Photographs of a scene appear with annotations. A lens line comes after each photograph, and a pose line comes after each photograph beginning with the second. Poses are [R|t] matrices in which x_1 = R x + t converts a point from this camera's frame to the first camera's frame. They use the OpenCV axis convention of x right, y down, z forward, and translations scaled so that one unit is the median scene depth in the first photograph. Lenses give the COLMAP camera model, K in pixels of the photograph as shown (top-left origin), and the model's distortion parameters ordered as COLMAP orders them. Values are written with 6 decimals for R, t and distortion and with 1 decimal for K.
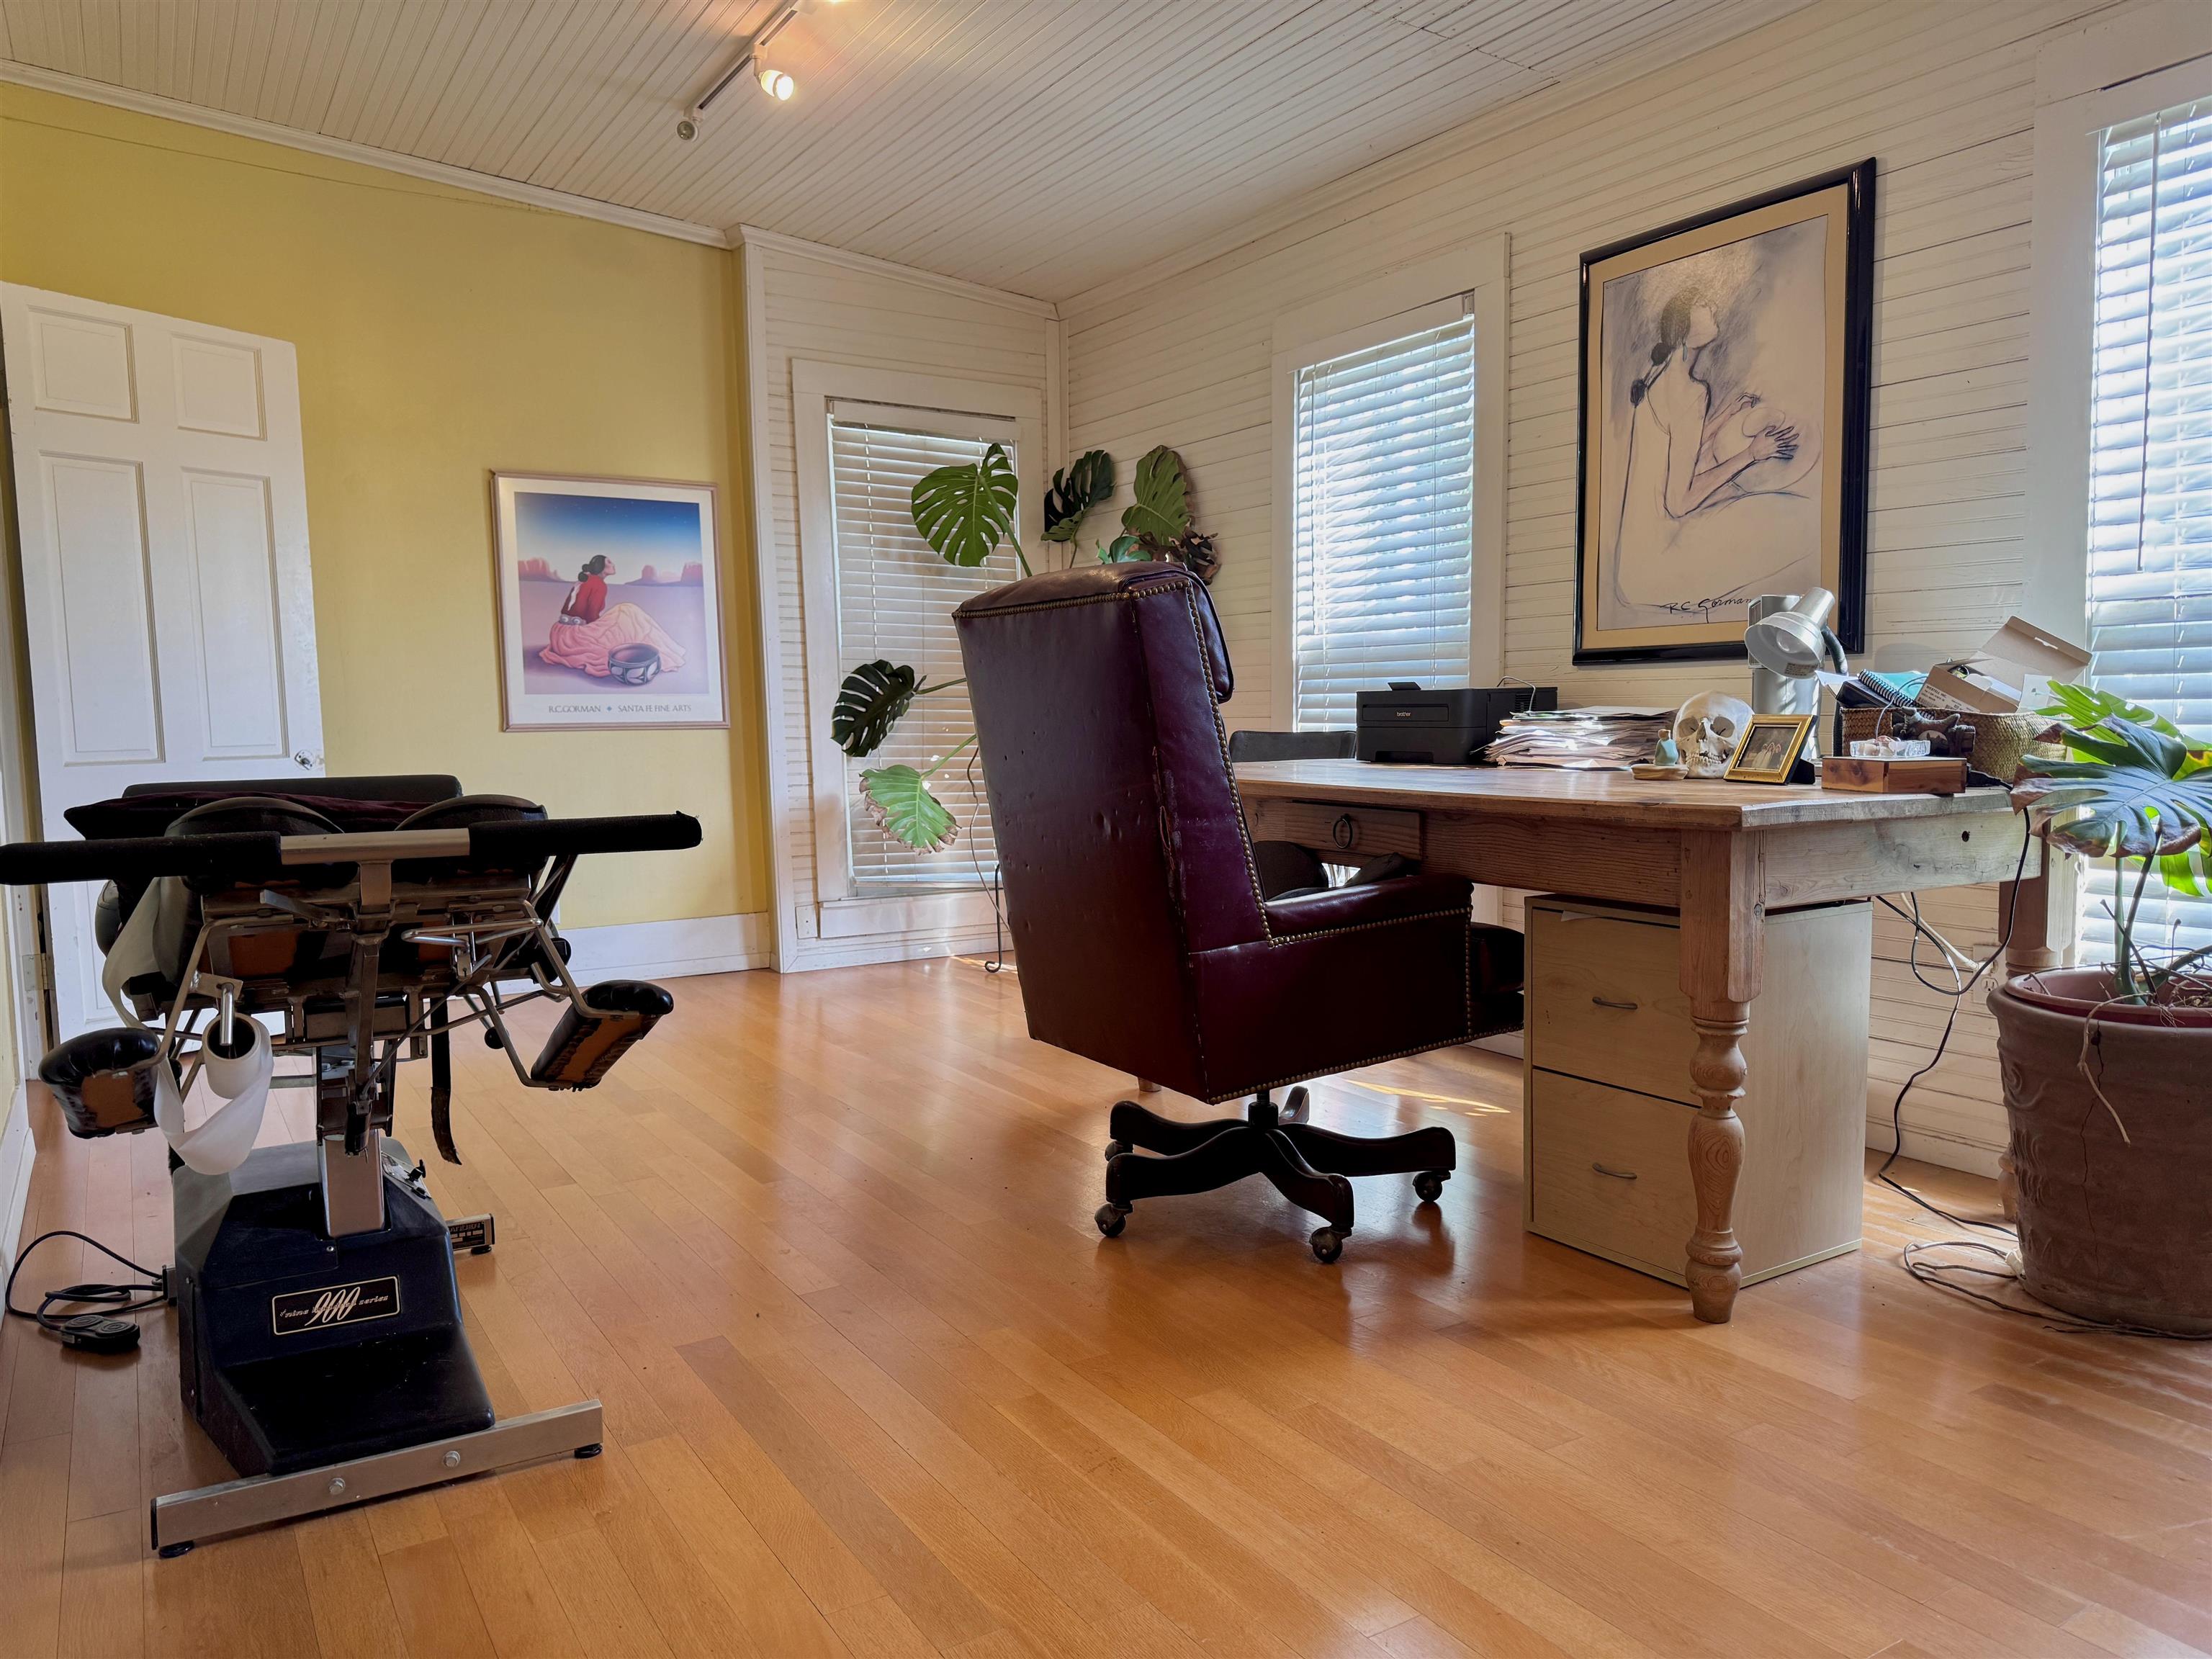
lens RADIAL K [[1564.2, 0, 1104.5], [0, 1564.2, 825.7], [0, 0, 1]] dist [0.028993, -0.028222]
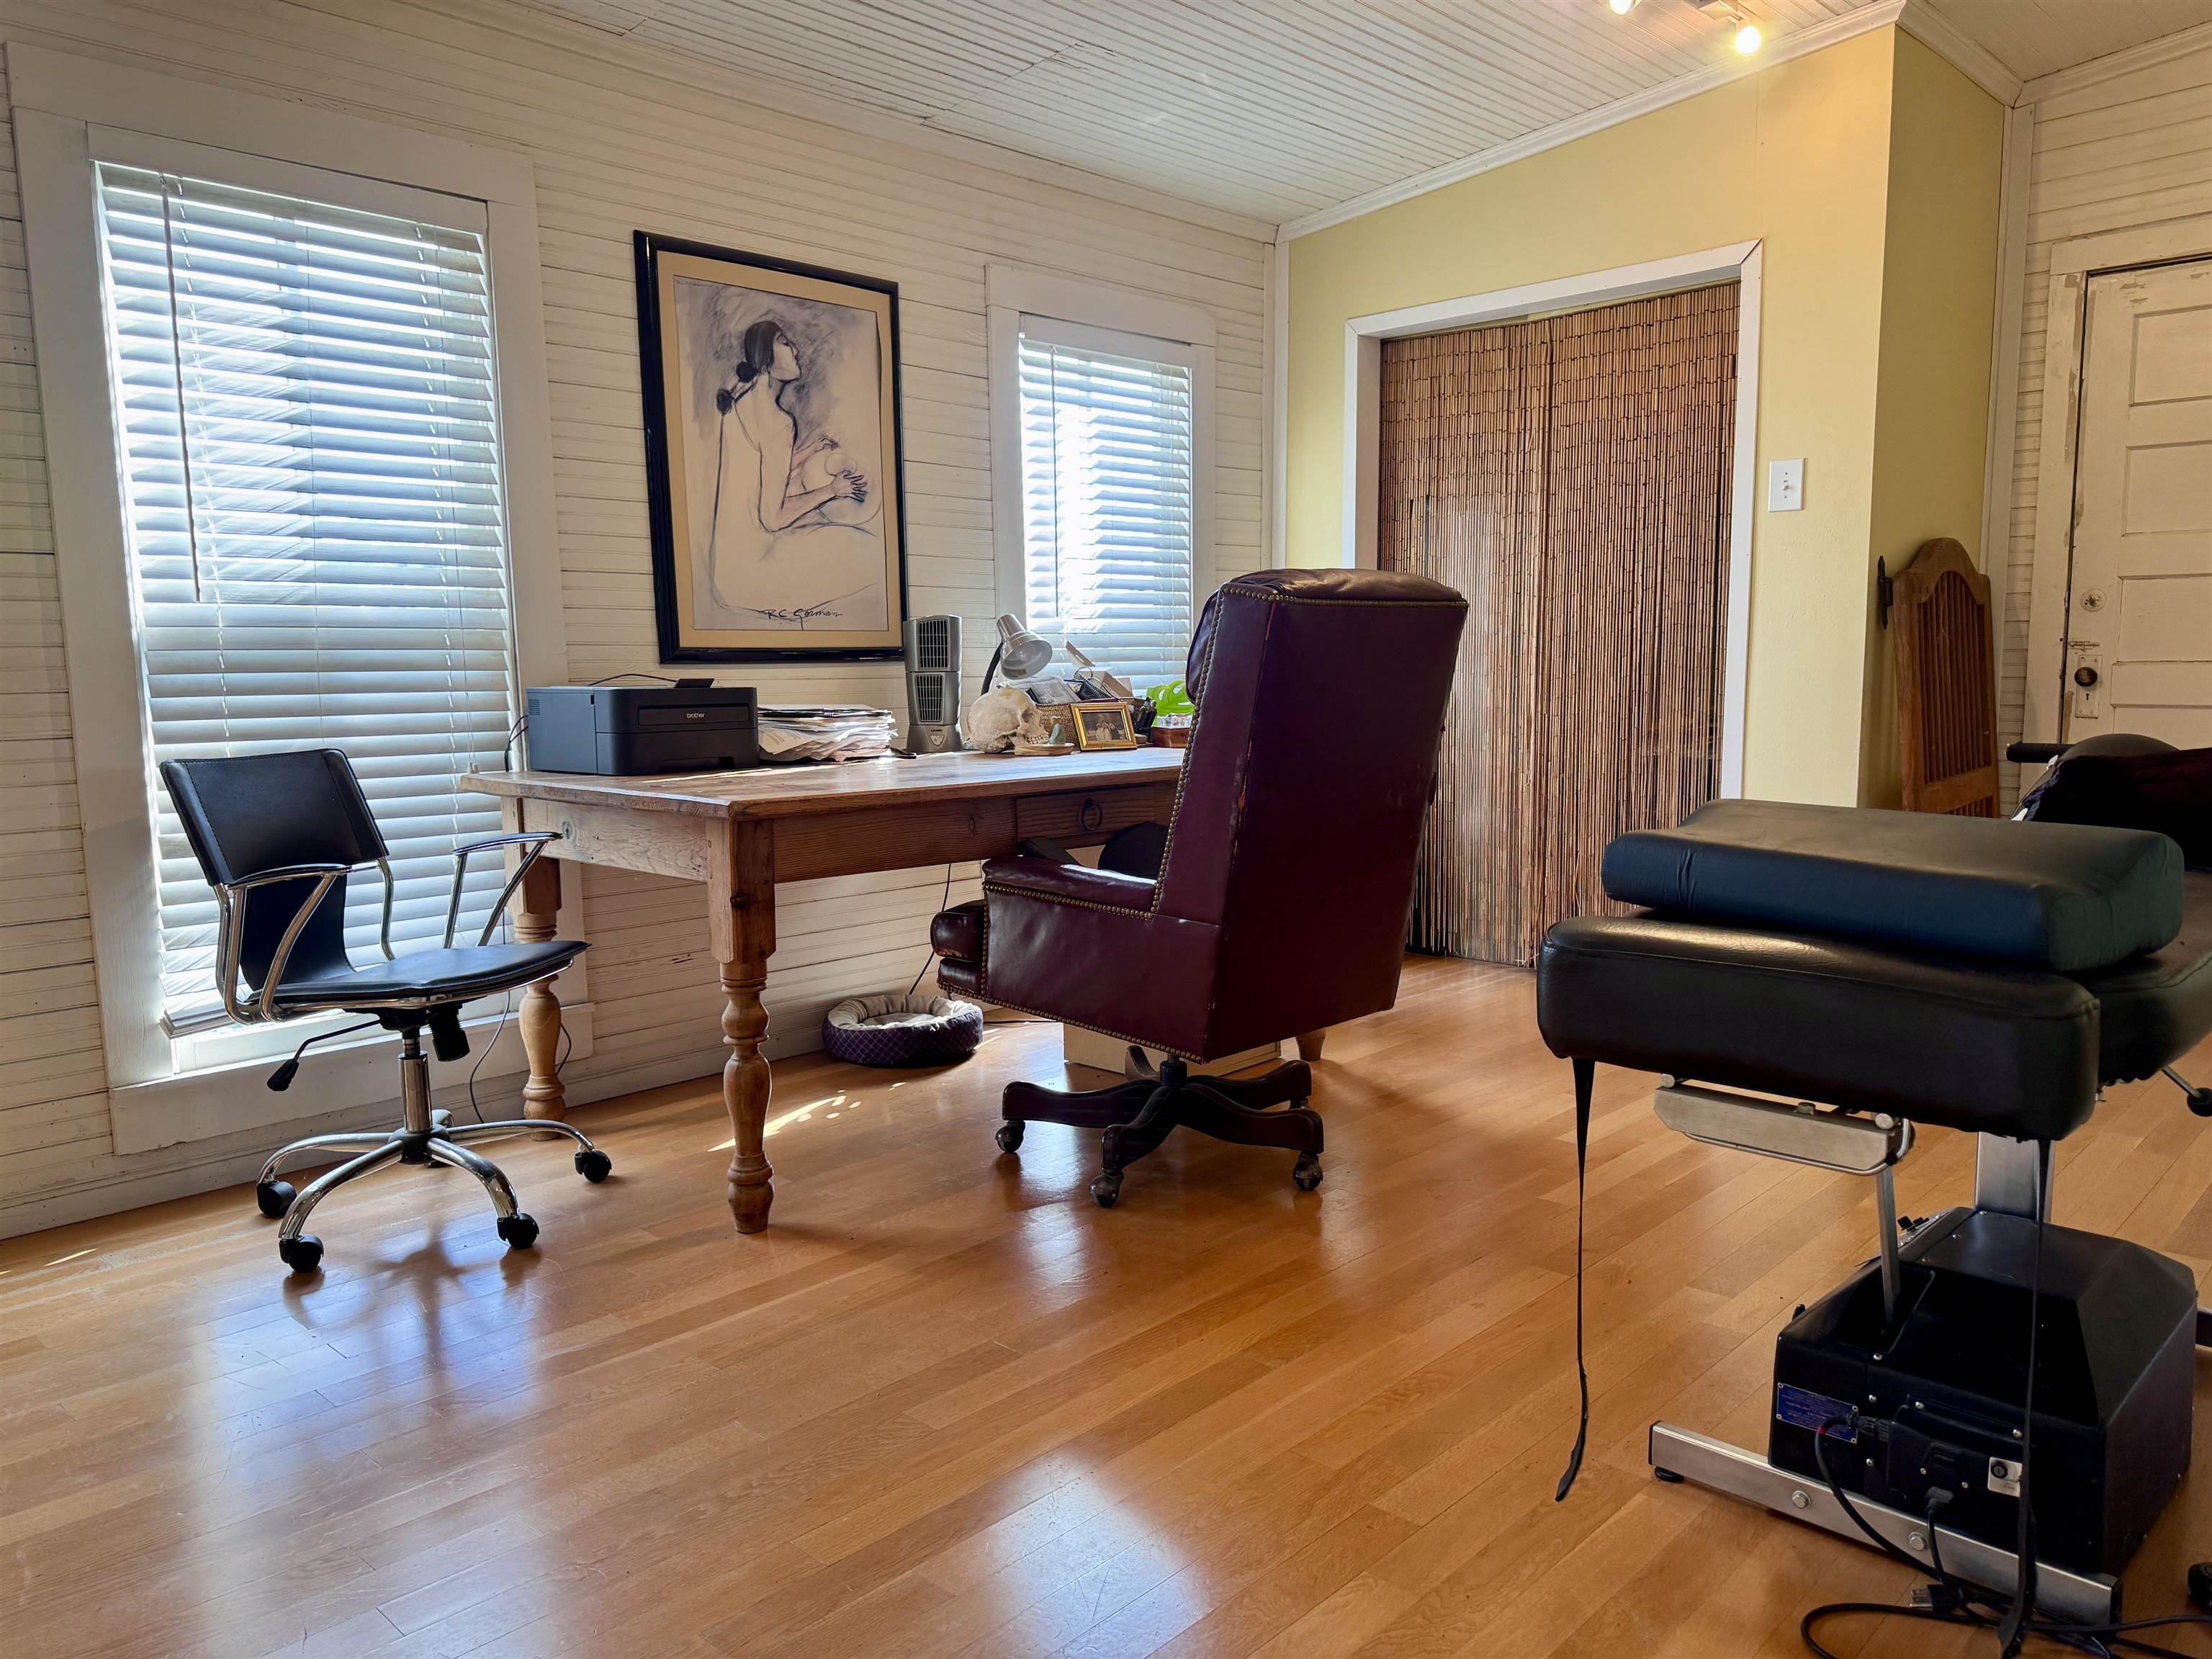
lens RADIAL K [[1564.2, 0, 1102.5], [0, 1564.2, 840.9], [0, 0, 1]] dist [0.028993, -0.028222]
pose [[-0.243945, -0.109174, 0.963624, -0.782109], [0.073682, 0.988685, 0.130666, -0.110940], [-0.966986, 0.102877, -0.233141, 1.075006]]
